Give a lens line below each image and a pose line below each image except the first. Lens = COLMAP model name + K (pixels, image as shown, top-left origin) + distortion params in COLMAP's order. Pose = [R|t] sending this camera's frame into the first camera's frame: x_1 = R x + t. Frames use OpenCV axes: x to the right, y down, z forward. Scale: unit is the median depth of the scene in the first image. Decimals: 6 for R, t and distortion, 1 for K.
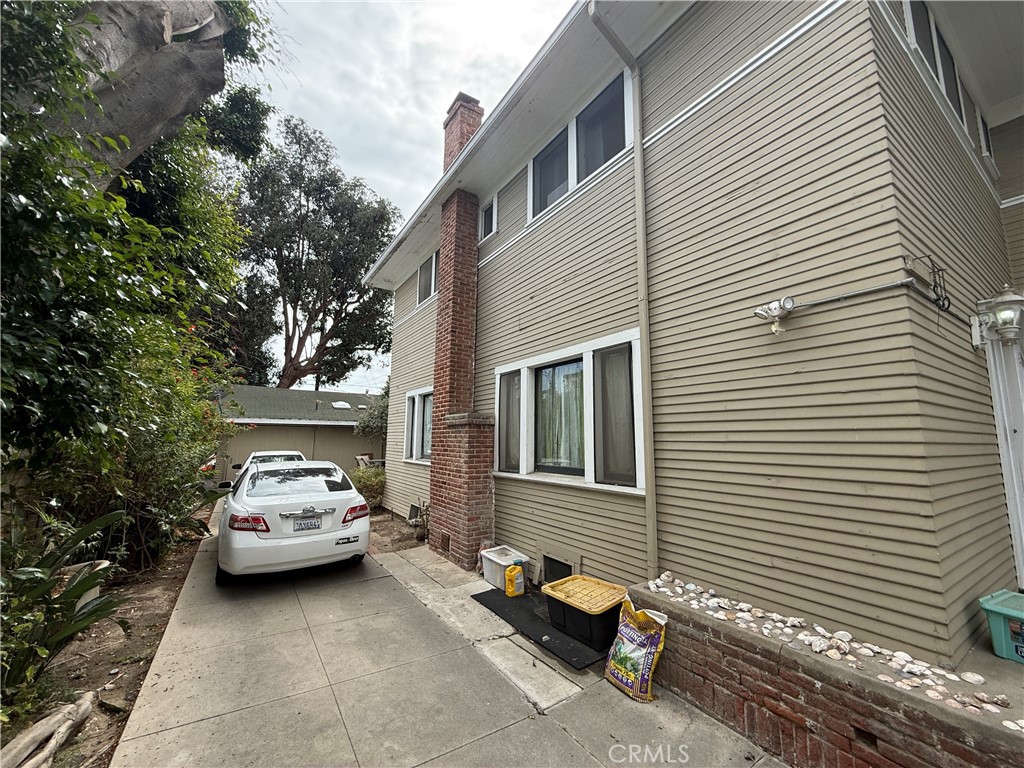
lens RADIAL K [[407.3, 0, 512.0], [0, 407.3, 384.0], [0, 0, 1]] dist [-0.001480, 0.000012]
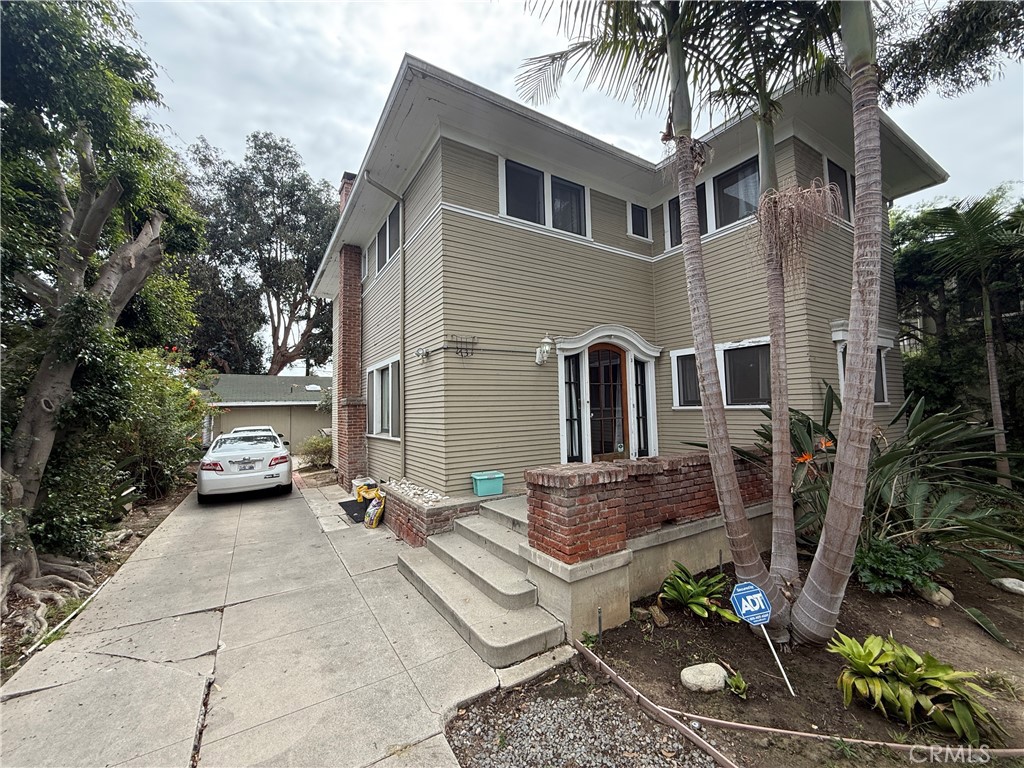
lens RADIAL K [[407.3, 0, 512.0], [0, 407.3, 384.0], [0, 0, 1]] dist [-0.001480, 0.000012]
pose [[0.999167, -0.034264, -0.022146, 0.366983], [0.035808, 0.996646, 0.073585, -0.049882], [0.019551, -0.074316, 0.997043, -0.365622]]
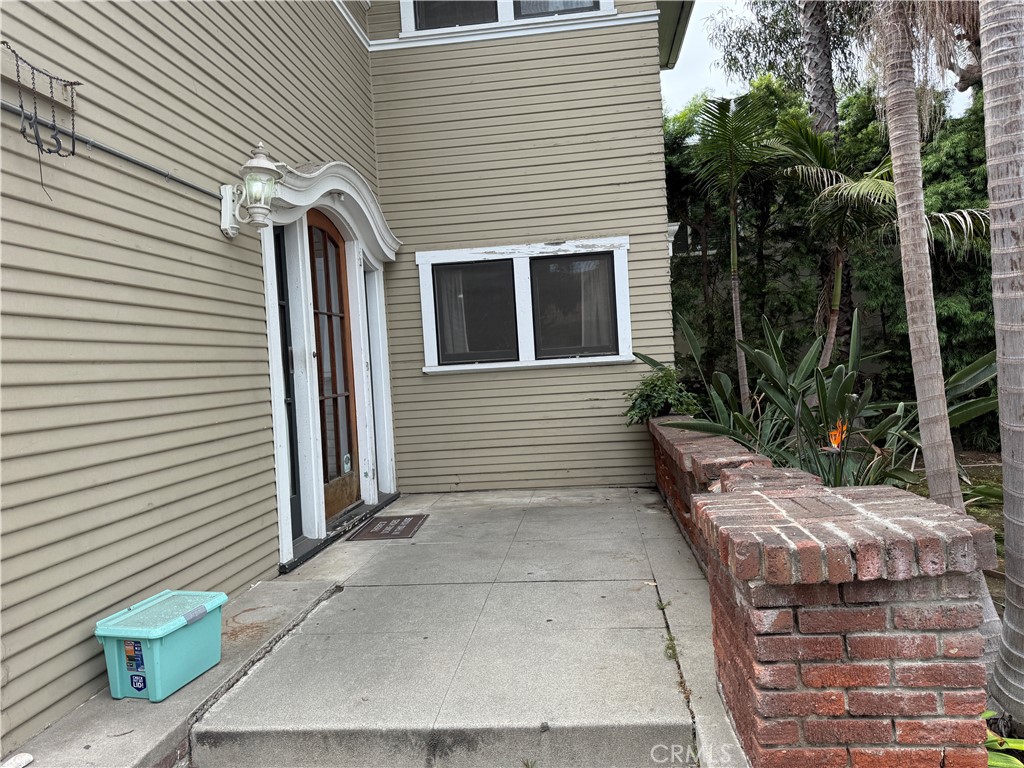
lens RADIAL K [[714.1, 0, 512.0], [0, 714.1, 384.0], [0, 0, 1]] dist [0.111255, -0.191964]
pose [[0.634945, -0.065484, 0.769777, 0.176913], [-0.041531, 0.992067, 0.118651, -0.001495], [-0.771440, -0.107307, 0.627188, -0.045071]]
